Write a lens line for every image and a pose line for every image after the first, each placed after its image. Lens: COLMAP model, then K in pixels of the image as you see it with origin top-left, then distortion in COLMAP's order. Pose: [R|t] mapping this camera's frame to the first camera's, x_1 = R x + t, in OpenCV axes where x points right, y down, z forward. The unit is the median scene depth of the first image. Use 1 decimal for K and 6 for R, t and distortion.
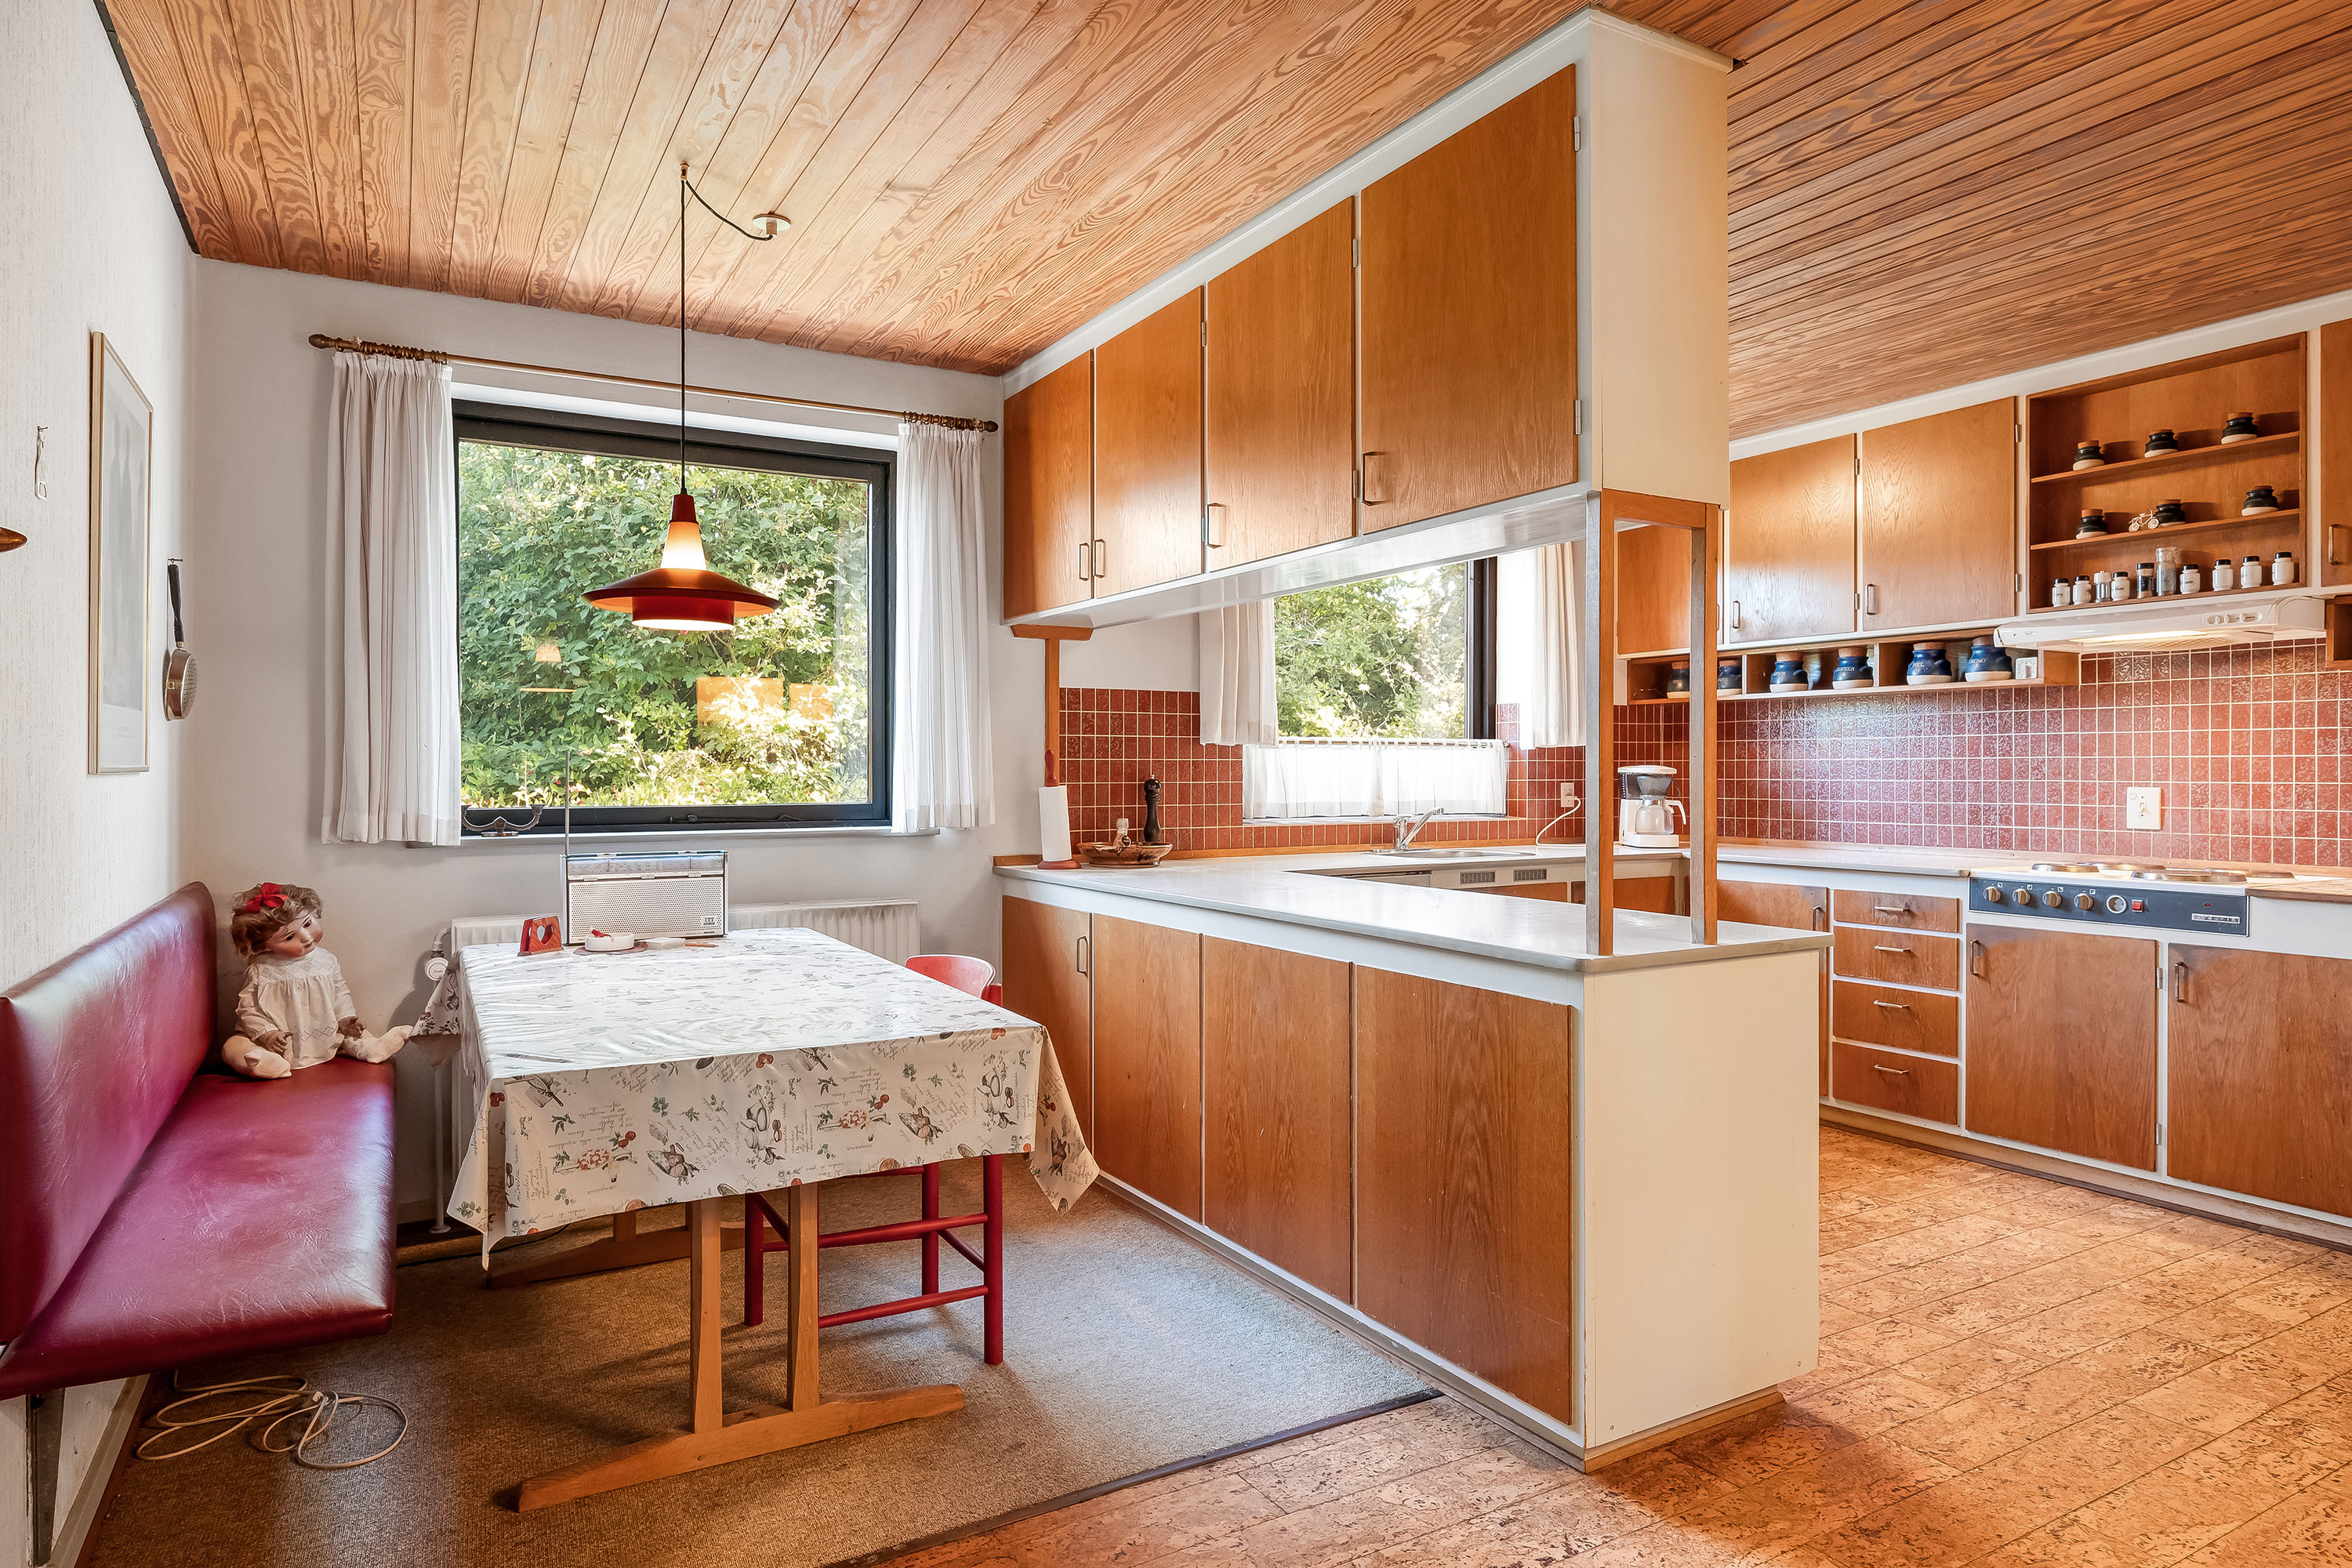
lens RADIAL K [[1383.8, 0, 1175.5], [0, 1383.8, 777.7], [0, 0, 1]] dist [-0.005847, 0.001177]
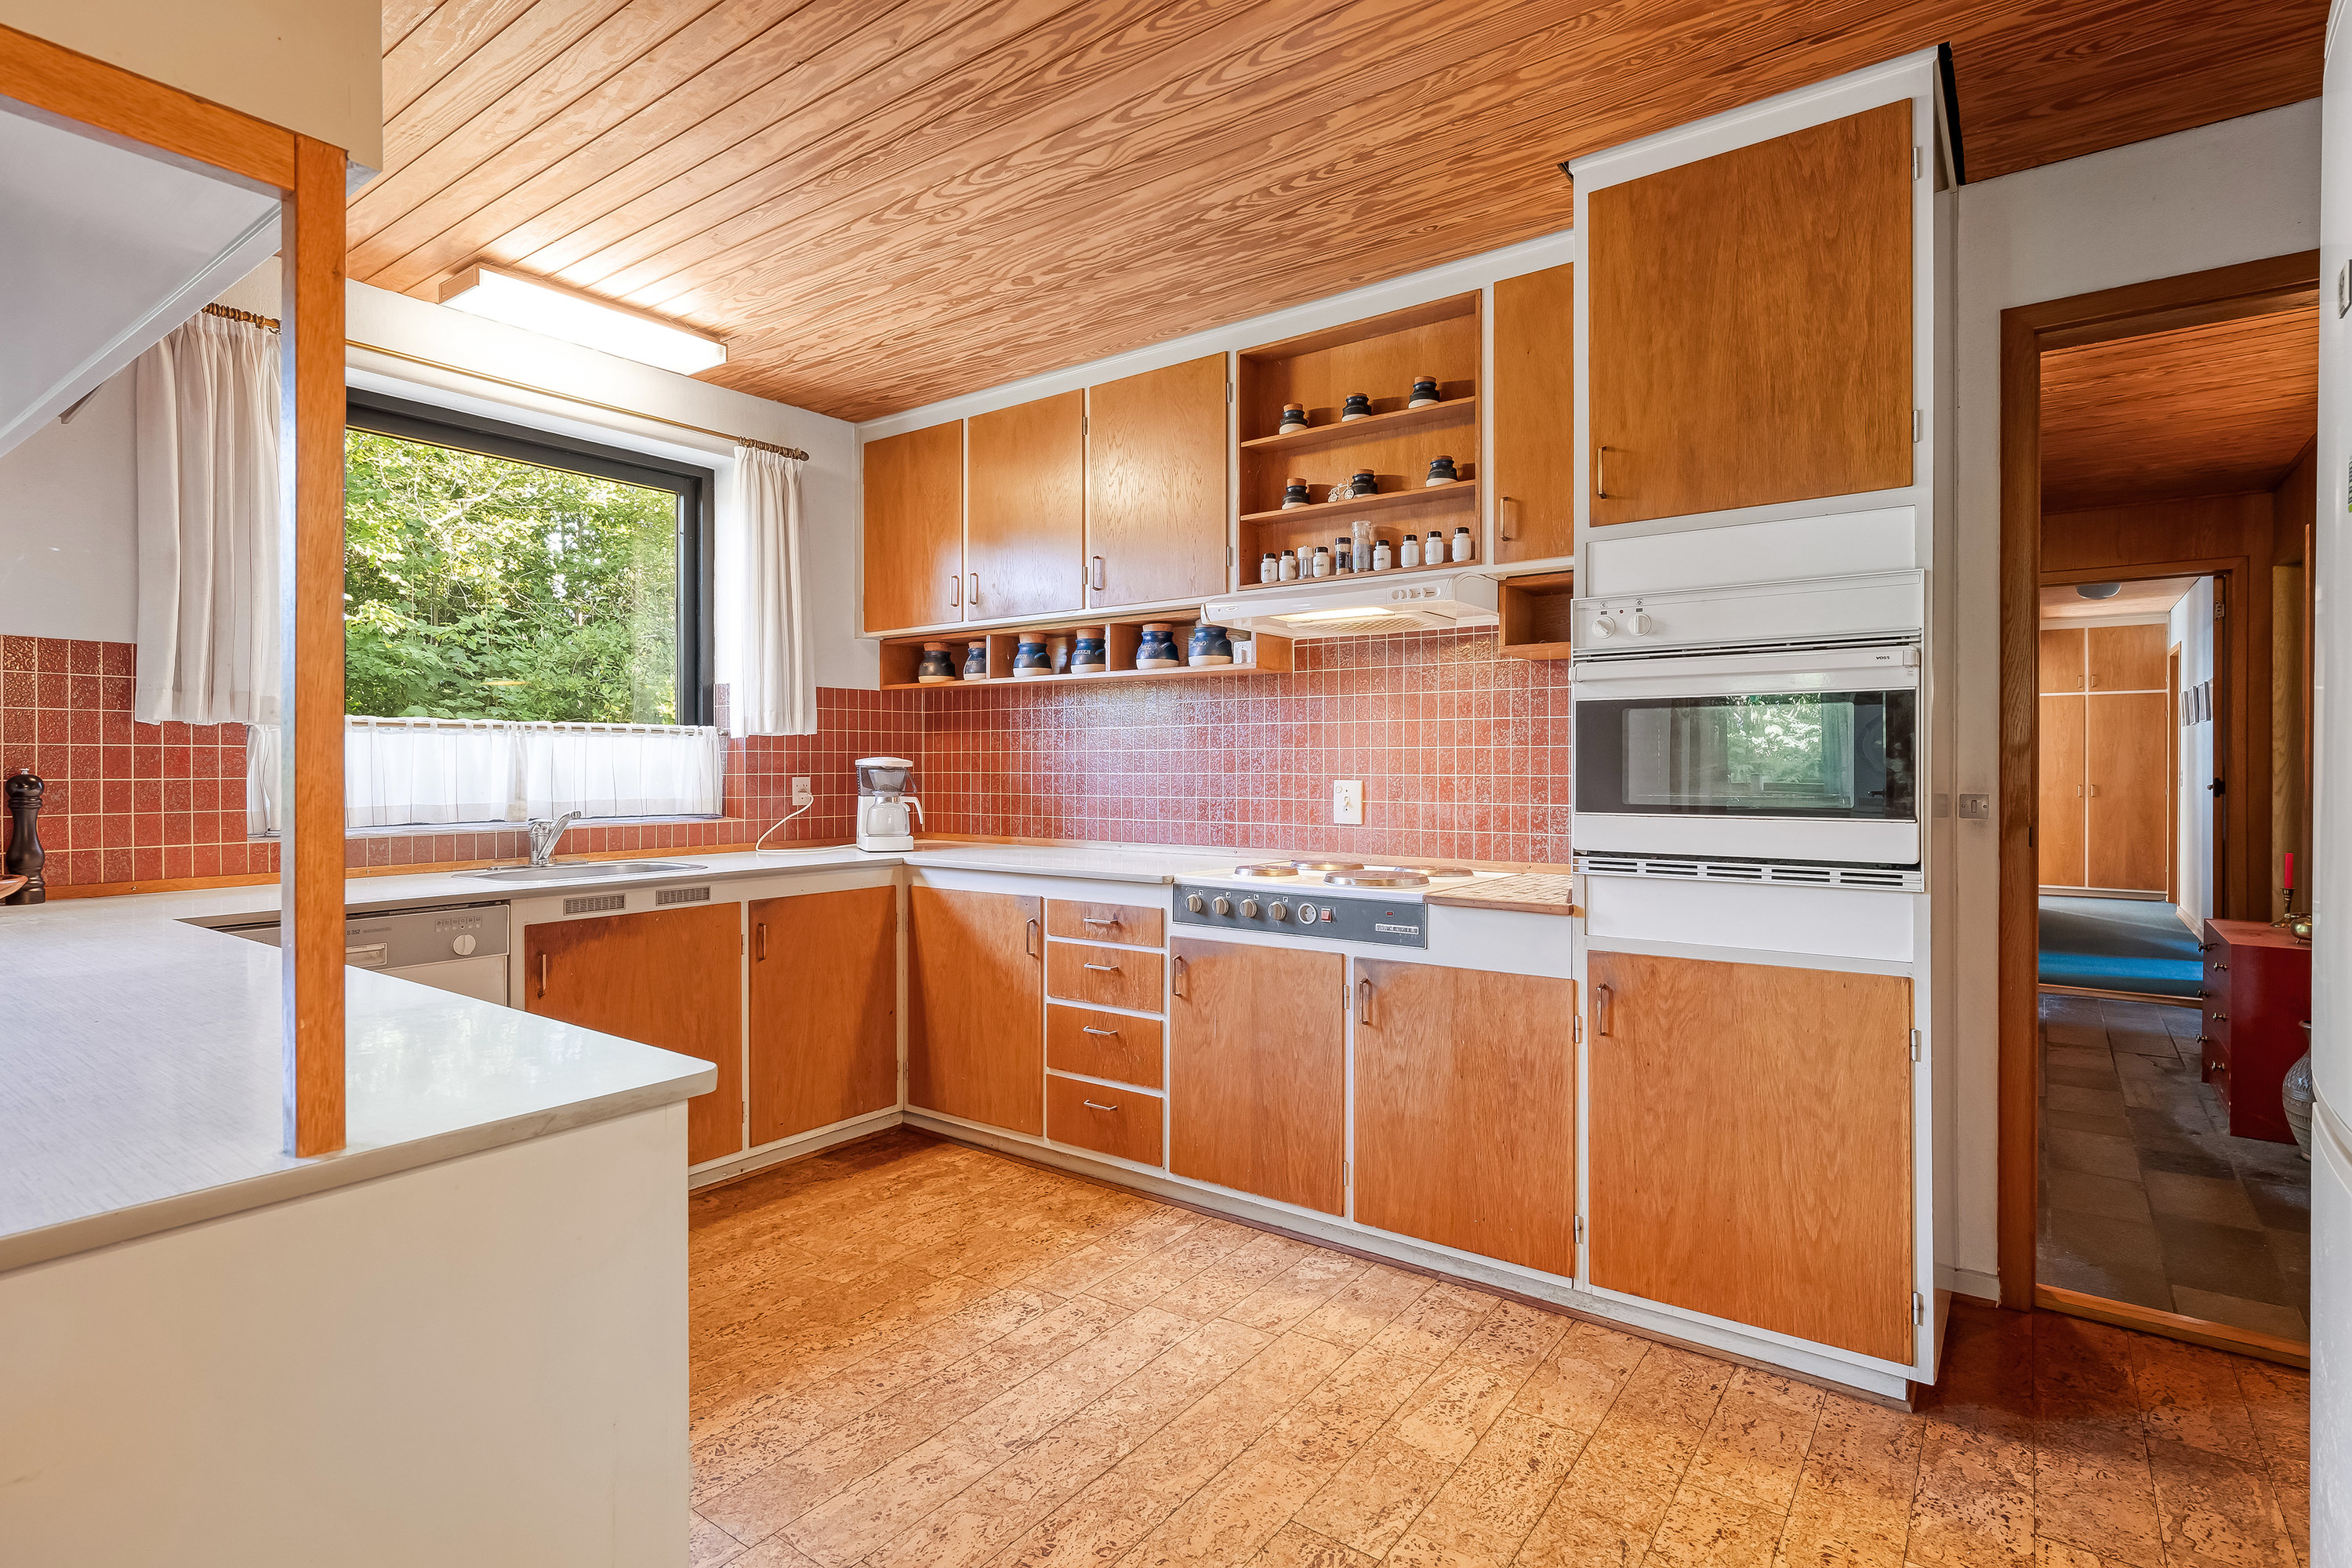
lens RADIAL K [[1169.4, 0, 1181.9], [0, 1169.4, 772.8], [0, 0, 1]] dist [0.004816, 0.000423]
pose [[0.915301, -0.002826, 0.402761, 0.284487], [0.002283, 0.999996, 0.001829, 0.000235], [-0.402764, -0.000754, 0.915303, 0.322099]]
